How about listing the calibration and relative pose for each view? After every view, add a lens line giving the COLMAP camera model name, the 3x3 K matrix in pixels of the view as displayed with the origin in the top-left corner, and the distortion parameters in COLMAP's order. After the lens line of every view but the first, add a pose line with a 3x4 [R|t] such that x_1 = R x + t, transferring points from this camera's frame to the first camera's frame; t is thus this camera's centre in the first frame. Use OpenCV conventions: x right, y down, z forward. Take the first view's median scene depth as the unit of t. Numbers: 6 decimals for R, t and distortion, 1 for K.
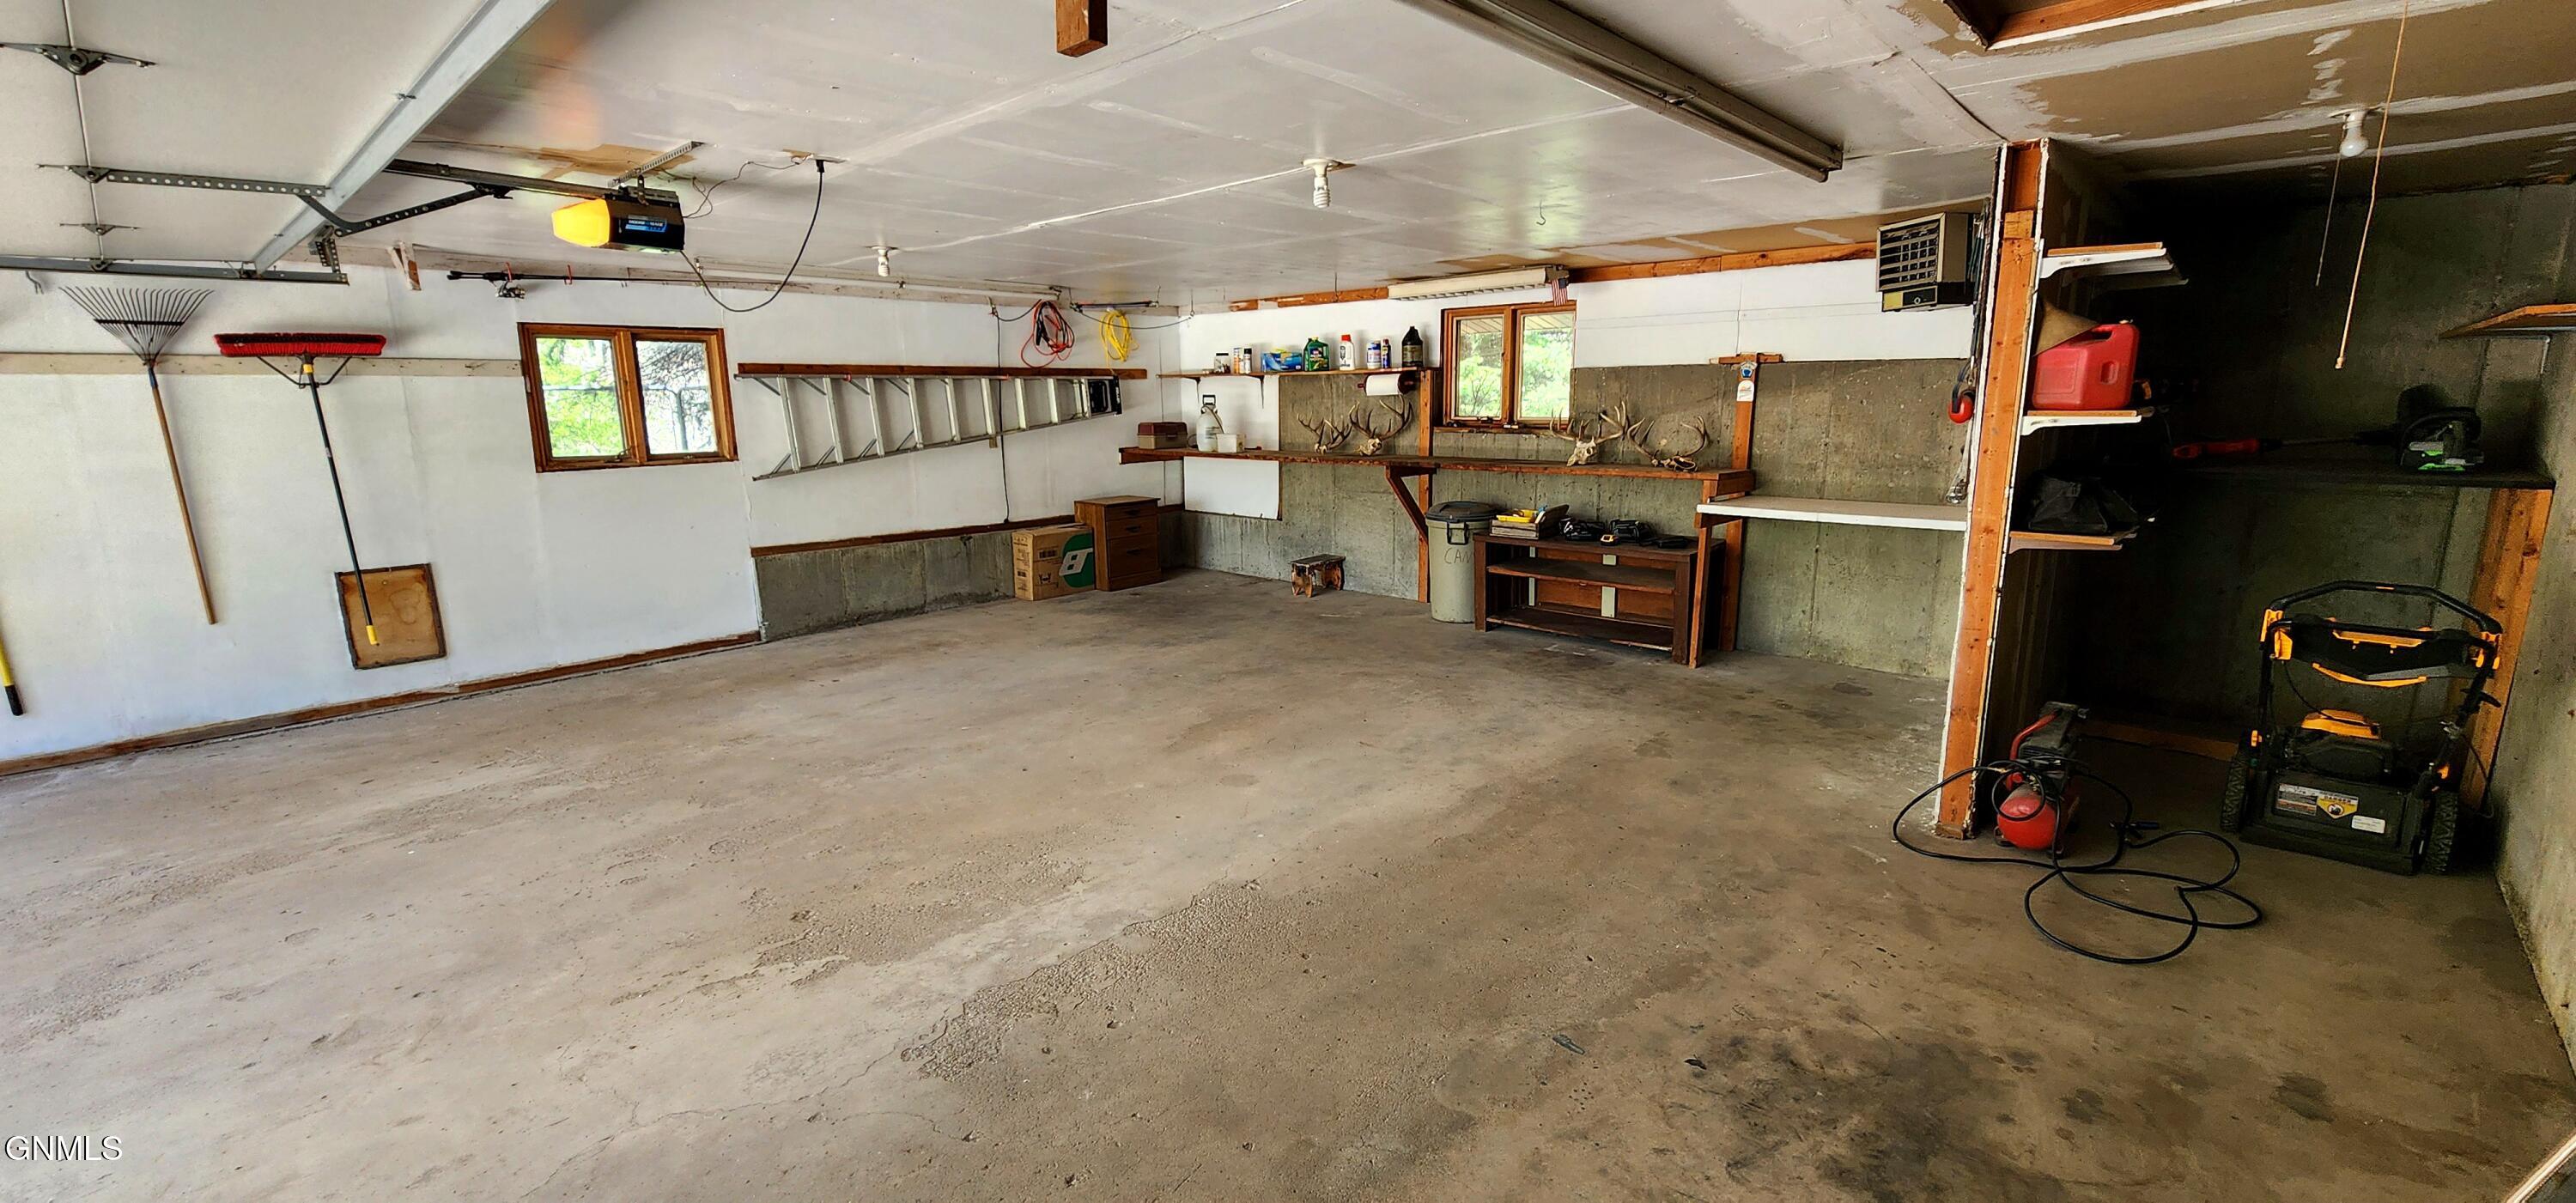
lens RADIAL K [[1057.2, 0, 1288.0], [0, 1057.2, 601.5], [0, 0, 1]] dist [-0.008694, 0.007516]
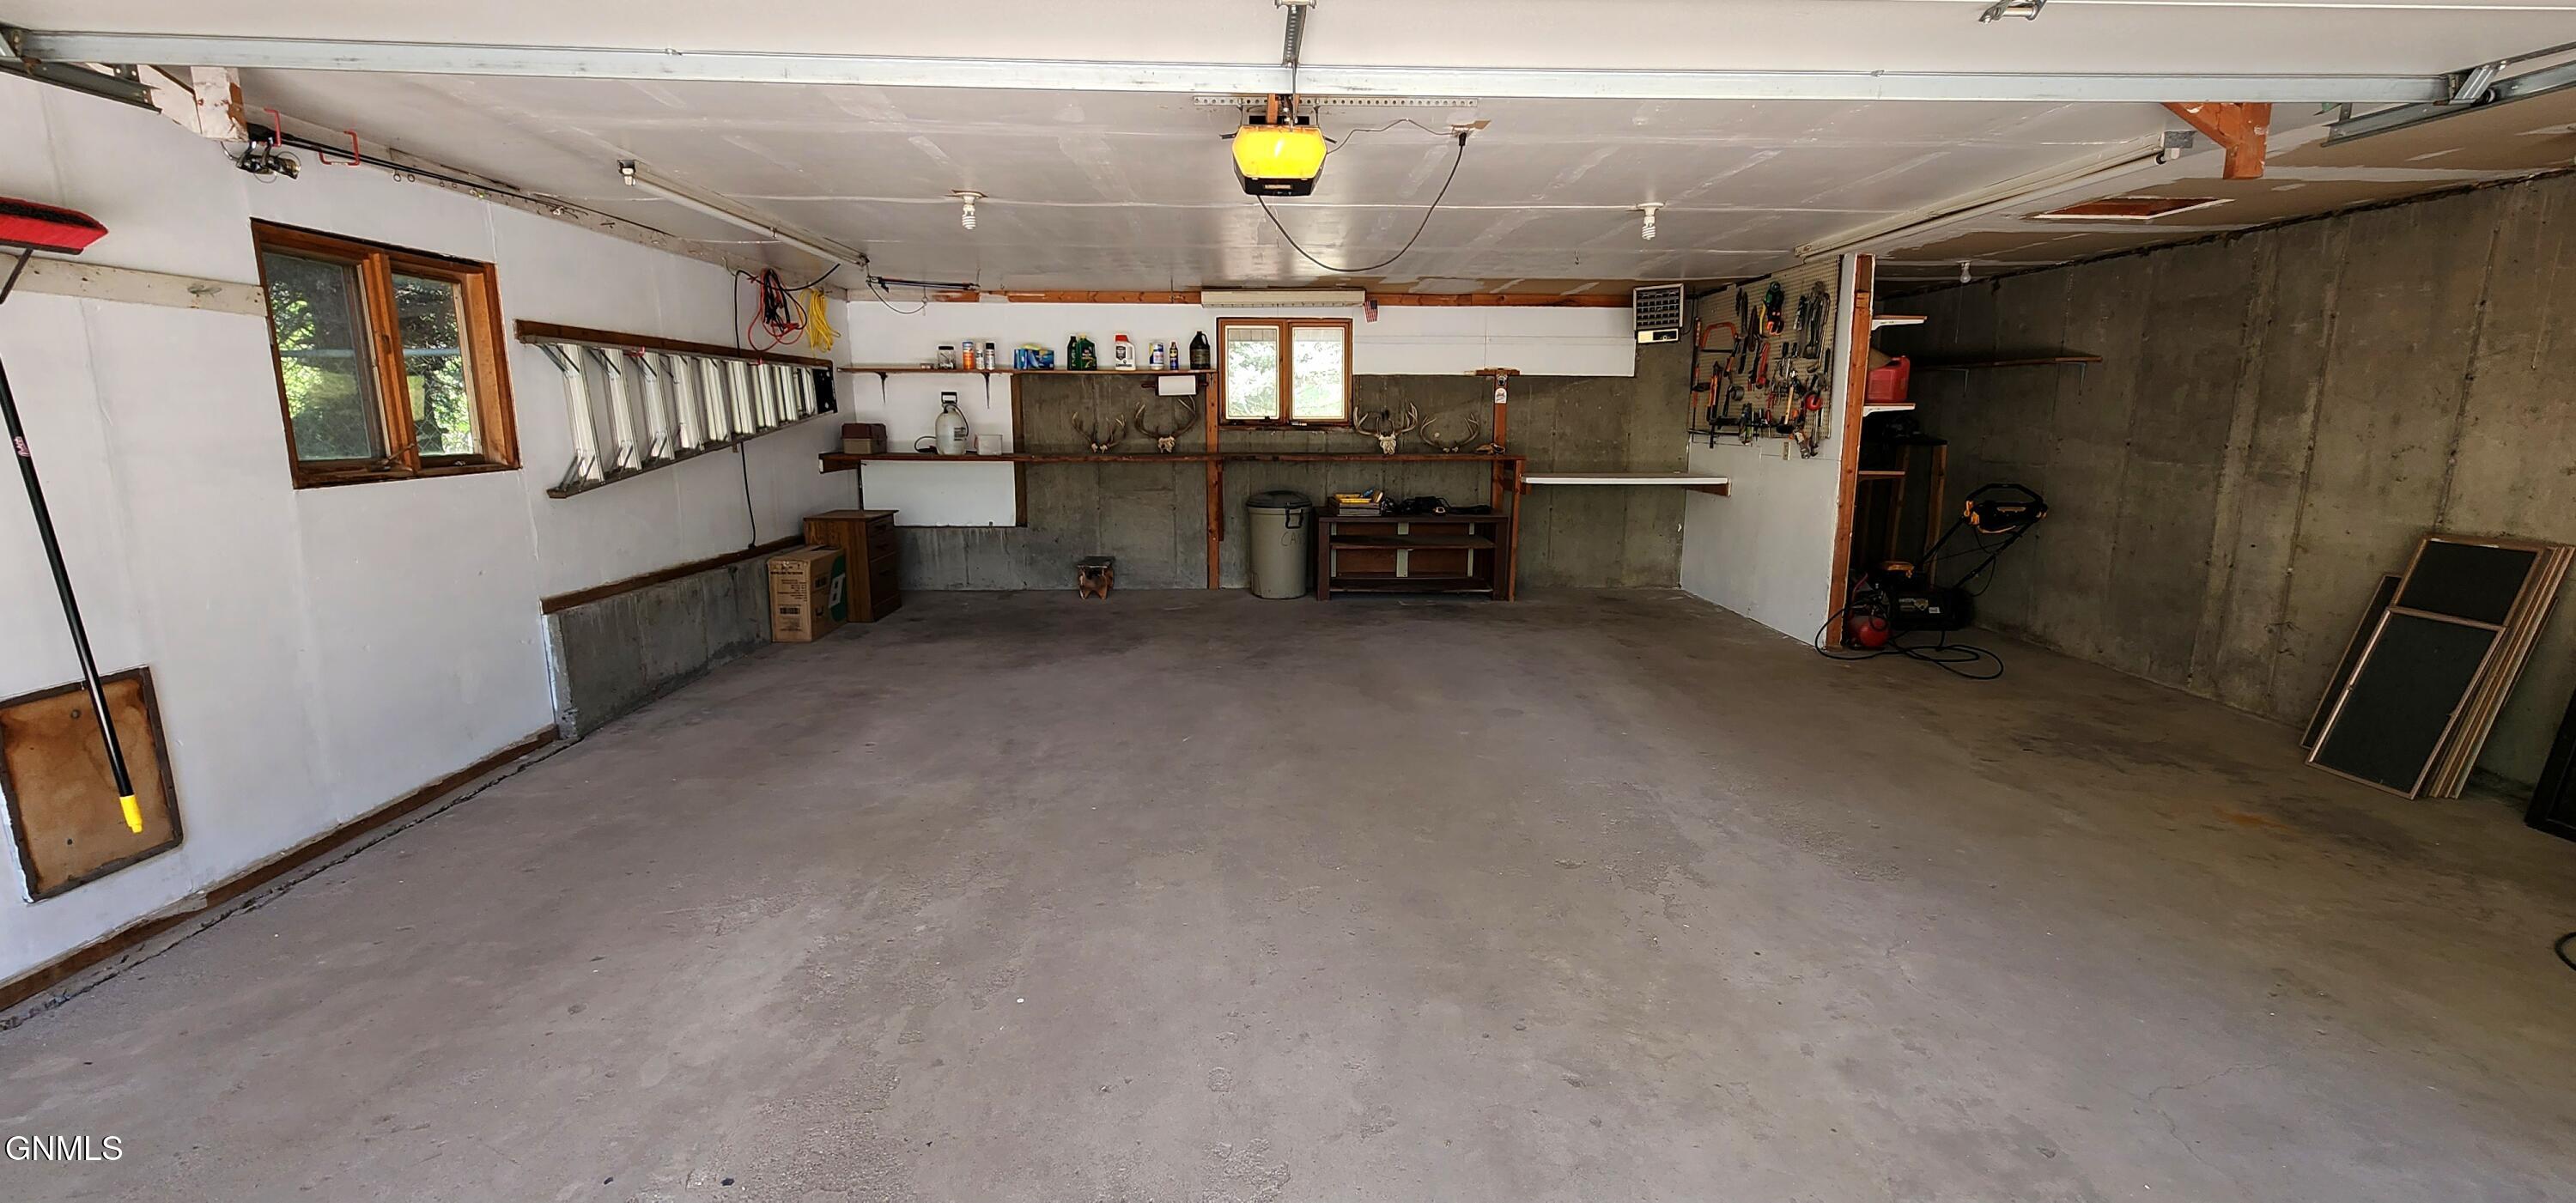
lens RADIAL K [[1057.2, 0, 1288.0], [0, 1057.2, 601.5], [0, 0, 1]] dist [-0.008694, 0.007516]
pose [[0.712581, -0.111205, 0.692721, -0.651446], [0.125289, 0.991657, 0.030312, -0.011700], [-0.690312, 0.065191, 0.720569, 0.205147]]
